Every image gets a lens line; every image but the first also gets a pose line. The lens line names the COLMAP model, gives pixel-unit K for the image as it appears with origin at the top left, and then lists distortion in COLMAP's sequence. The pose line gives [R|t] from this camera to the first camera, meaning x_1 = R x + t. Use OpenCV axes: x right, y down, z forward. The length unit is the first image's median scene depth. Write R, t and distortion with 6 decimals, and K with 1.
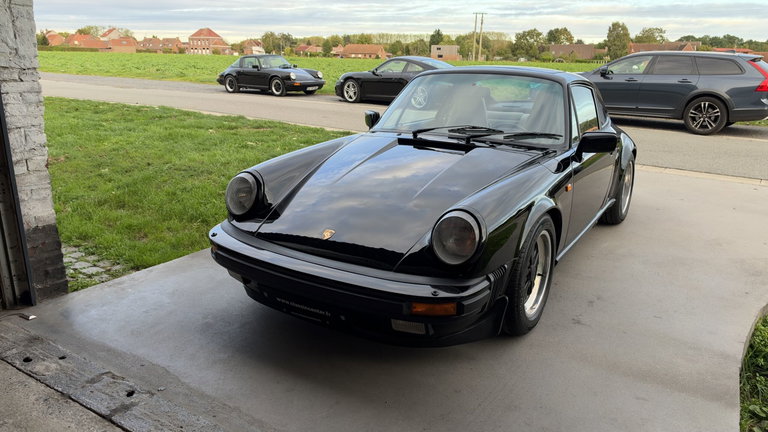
lens RADIAL K [[546.1, 0, 383.7], [0, 546.1, 216.7], [0, 0, 1]] dist [0.032359, -0.052614]
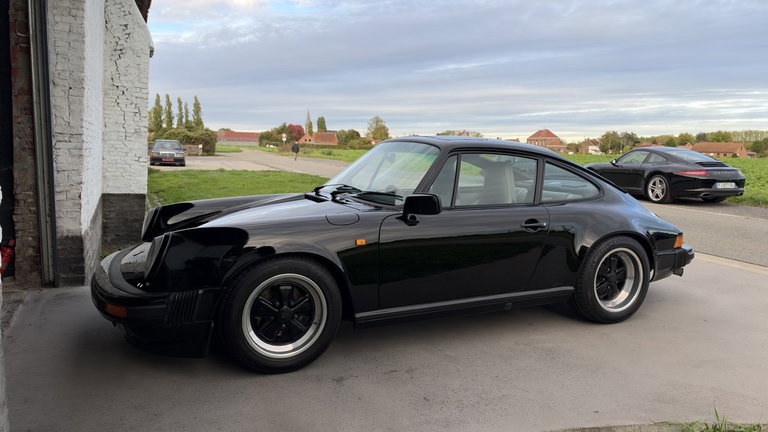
lens RADIAL K [[546.1, 0, 381.3], [0, 546.1, 215.2], [0, 0, 1]] dist [0.032359, -0.052614]
pose [[0.834275, 0.061590, -0.547898, 0.803090], [-0.156441, 0.979342, -0.128121, 0.018816], [0.528689, 0.192602, 0.826676, 0.169086]]
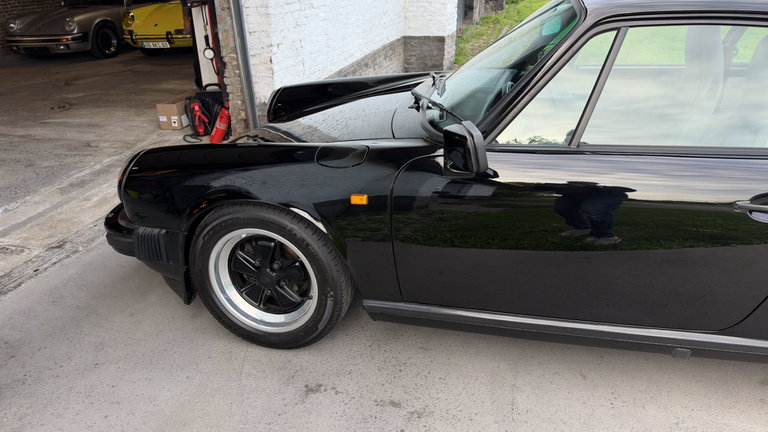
lens RADIAL K [[546.1, 0, 382.6], [0, 546.1, 222.7], [0, 0, 1]] dist [0.032359, -0.052614]
pose [[0.276731, 0.375308, -0.884626, 0.778139], [-0.216737, 0.921234, 0.323038, -0.200300], [0.936186, 0.102336, 0.336277, 0.729159]]
